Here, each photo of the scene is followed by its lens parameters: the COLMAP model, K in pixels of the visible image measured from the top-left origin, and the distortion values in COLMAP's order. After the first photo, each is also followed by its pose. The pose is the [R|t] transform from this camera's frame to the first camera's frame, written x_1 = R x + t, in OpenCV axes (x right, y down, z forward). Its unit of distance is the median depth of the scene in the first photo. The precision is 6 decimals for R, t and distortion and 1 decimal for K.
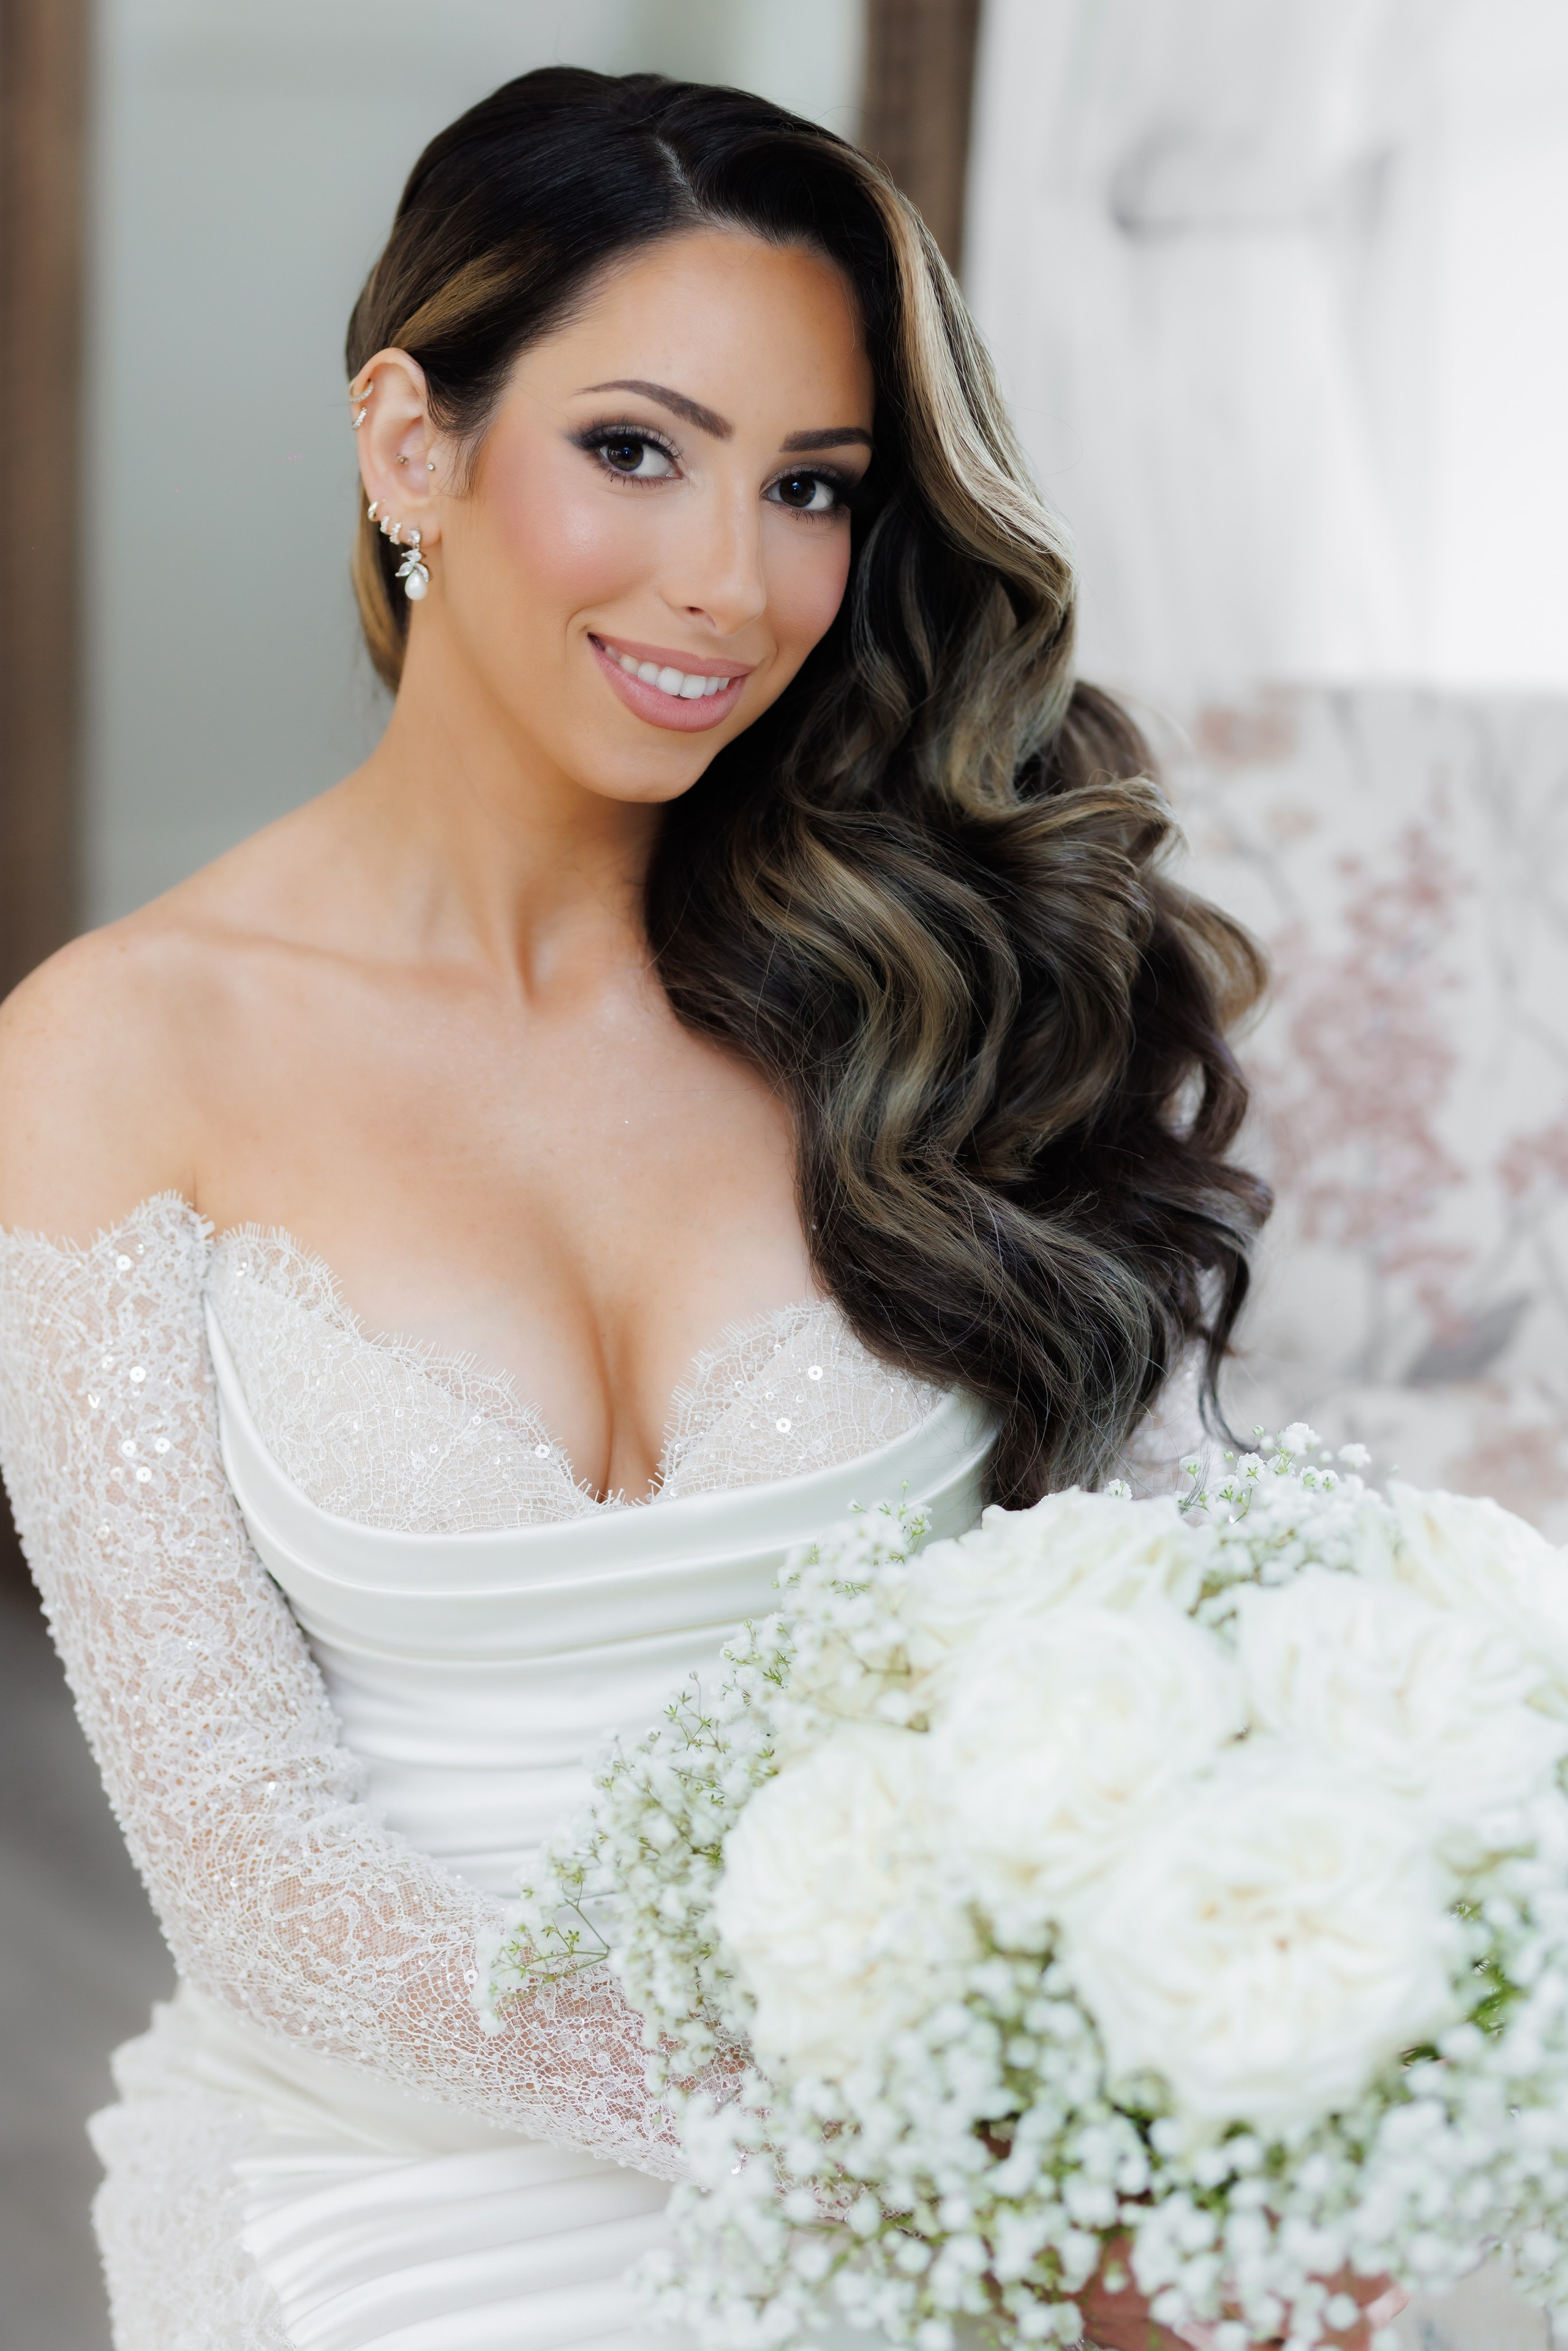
lens RADIAL K [[5463.0, 0, 784.0], [0, 5463.0, 1175.5], [0, 0, 1]] dist [-0.008094, 33.738669]
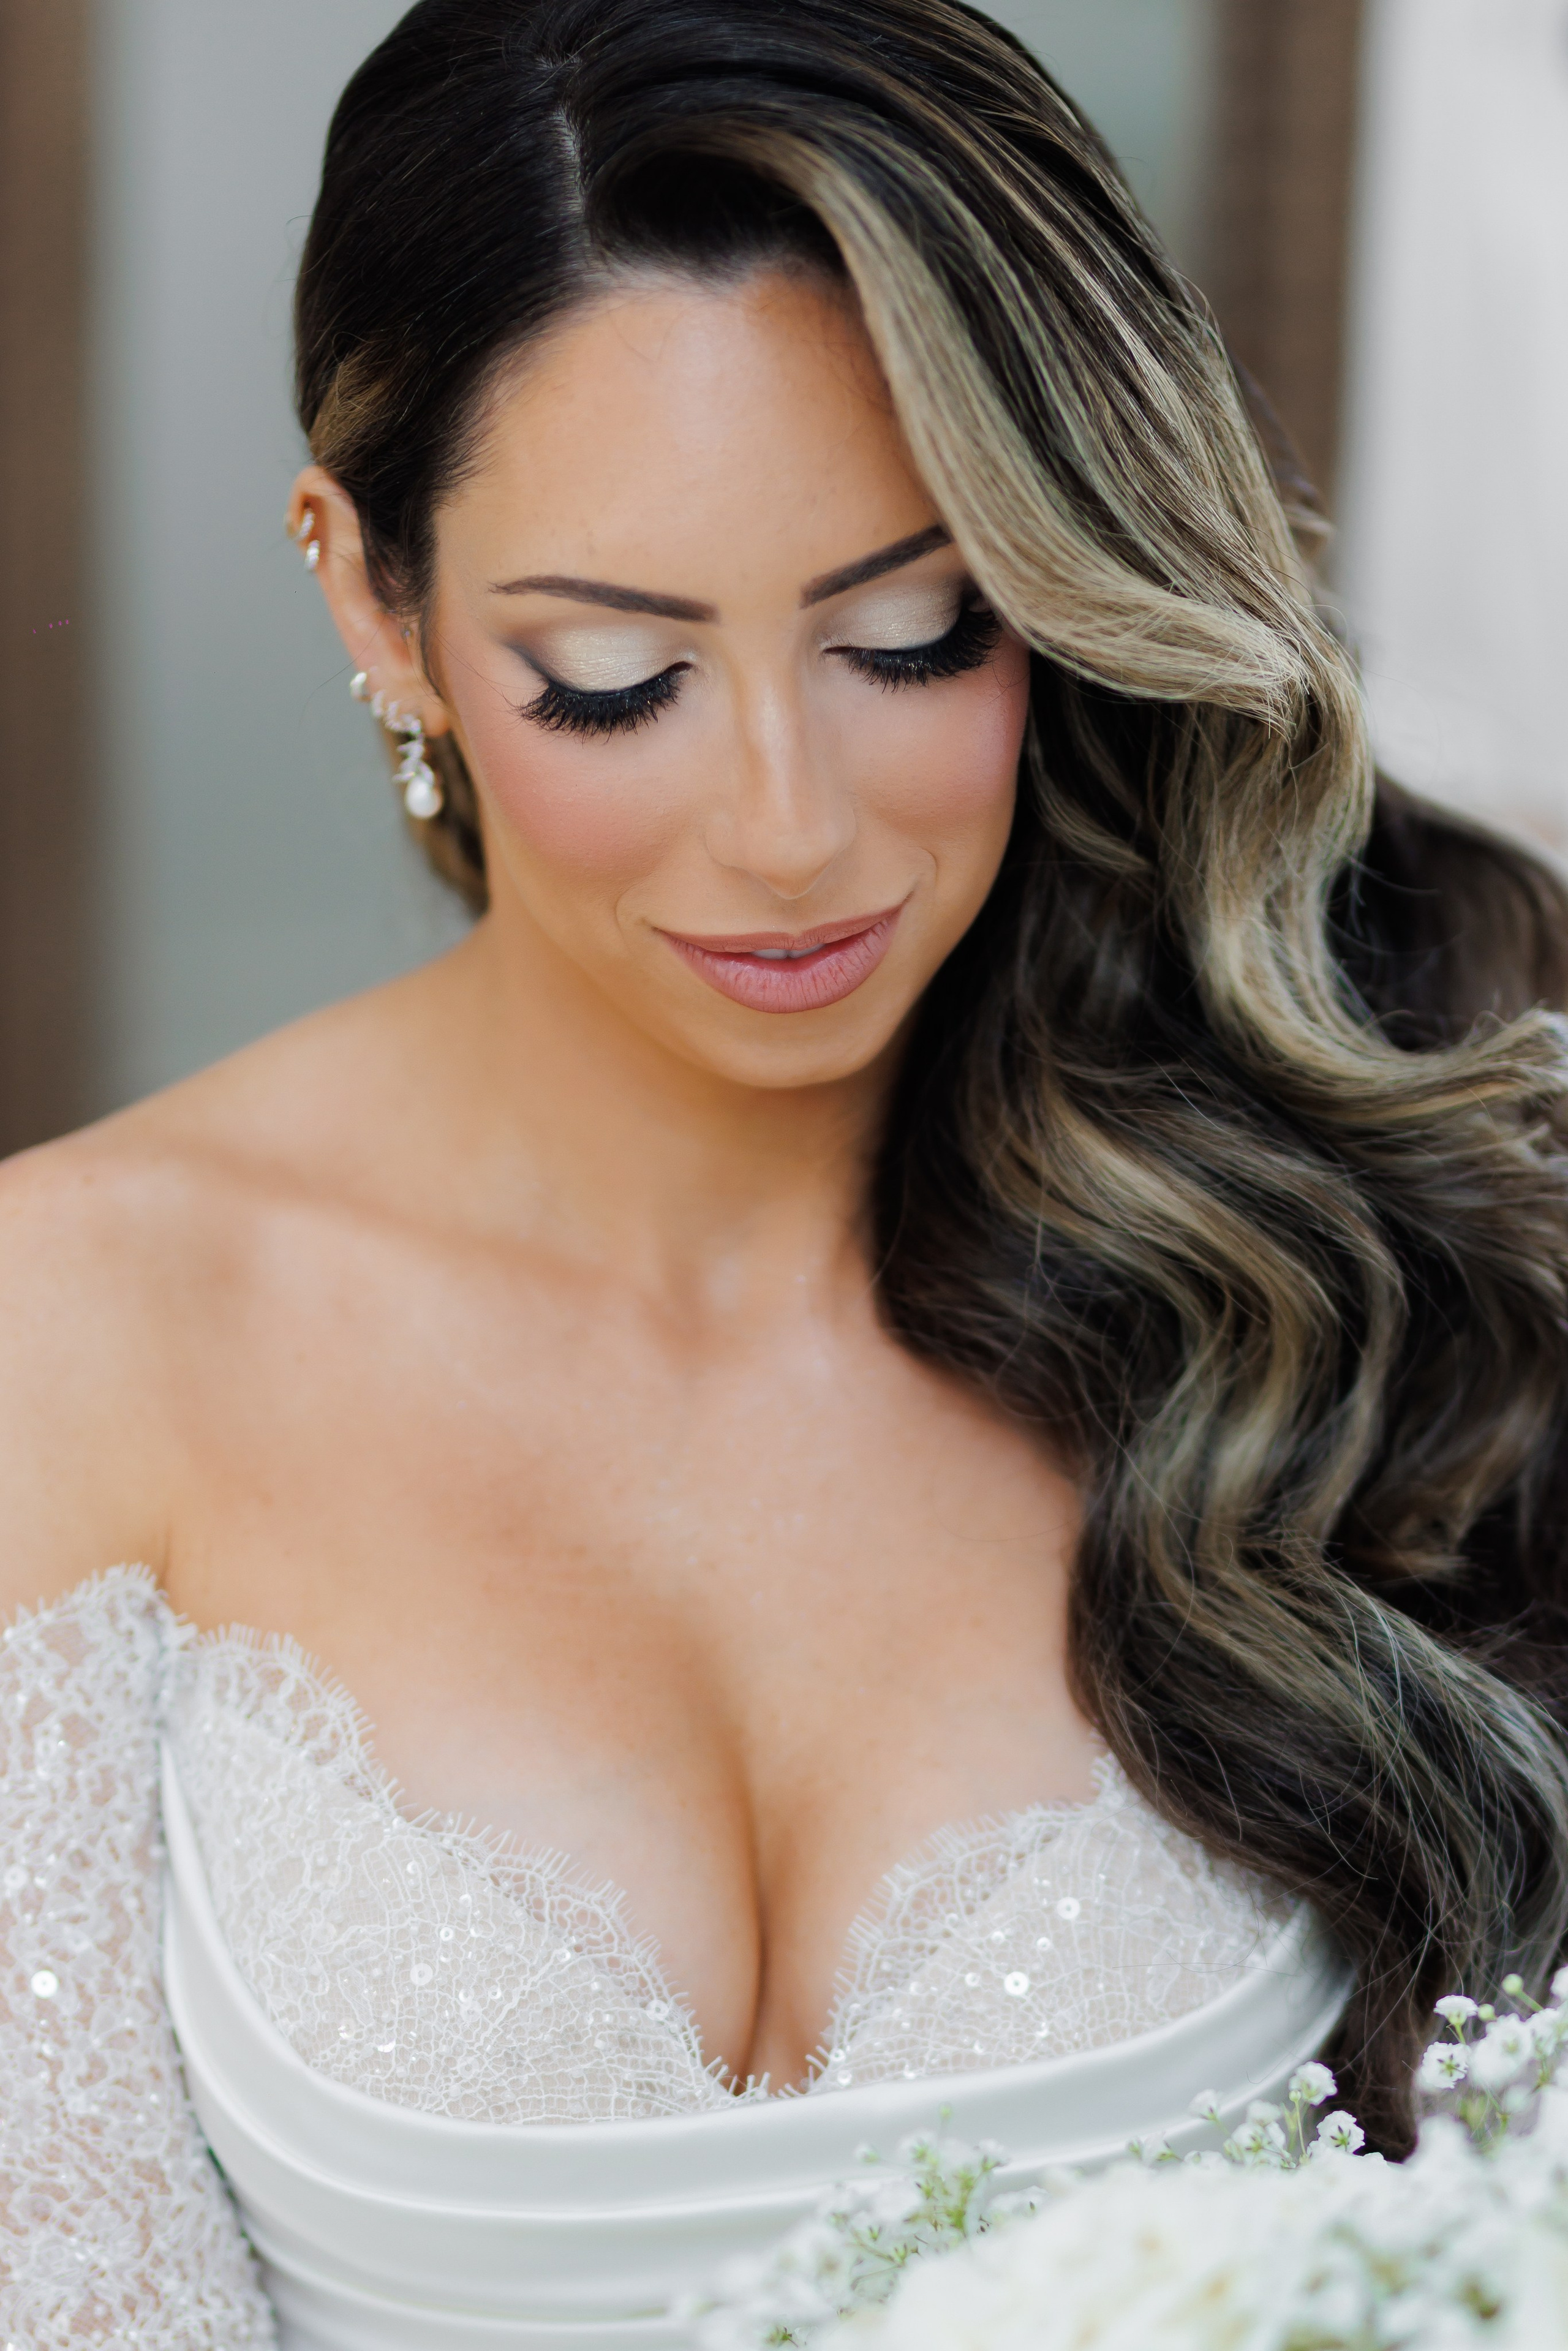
lens RADIAL K [[5694.1, 0, 784.0], [0, 5694.1, 1175.5], [0, 0, 1]] dist [0.168430, -1.267177]
pose [[0.996372, 0.067472, -0.051867, 0.001349], [-0.072764, 0.991484, -0.108002, 0.026023], [0.044138, 0.111384, 0.992797, 0.319154]]
